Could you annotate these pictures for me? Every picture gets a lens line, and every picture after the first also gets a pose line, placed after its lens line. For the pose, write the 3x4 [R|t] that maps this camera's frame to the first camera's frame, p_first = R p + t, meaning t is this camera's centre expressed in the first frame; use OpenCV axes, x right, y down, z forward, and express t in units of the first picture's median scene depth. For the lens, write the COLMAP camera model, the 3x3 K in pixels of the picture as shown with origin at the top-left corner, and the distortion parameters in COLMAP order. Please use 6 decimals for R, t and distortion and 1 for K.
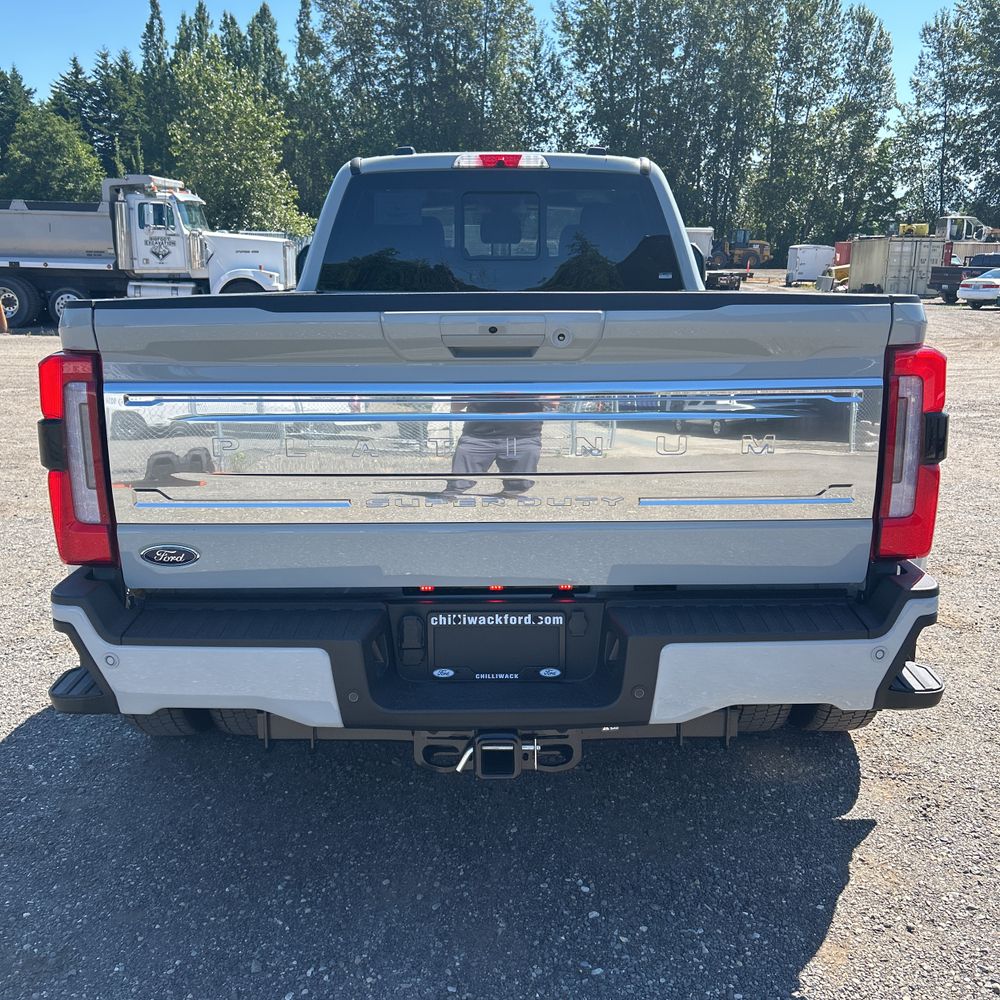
lens RADIAL K [[1011.7, 0, 497.2], [0, 1011.7, 502.2], [0, 0, 1]] dist [0.014304, 0.013208]
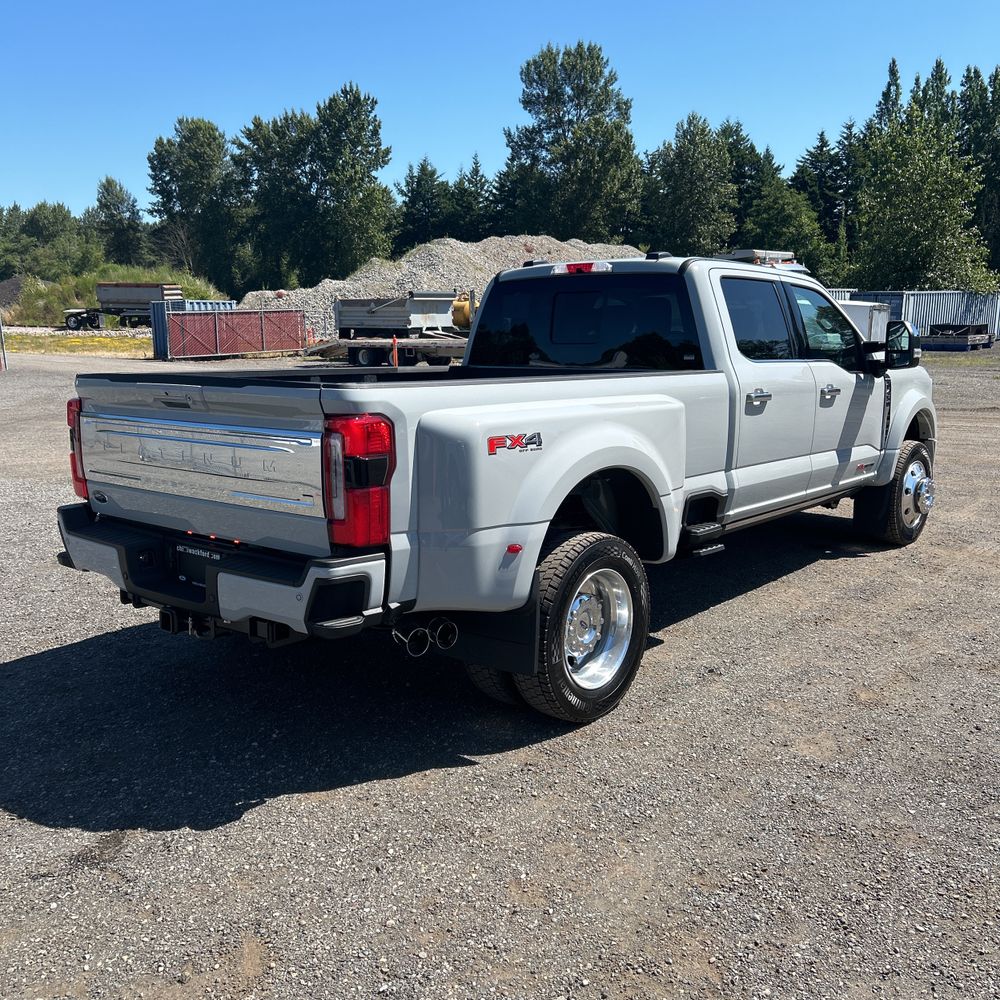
lens RADIAL K [[1011.7, 0, 497.2], [0, 1011.7, 502.2], [0, 0, 1]] dist [0.014304, 0.013208]
pose [[0.773517, 0.103079, -0.625337, 0.559449], [-0.137251, 0.990515, -0.006500, -0.012733], [0.618736, 0.090856, 0.780328, -0.035229]]
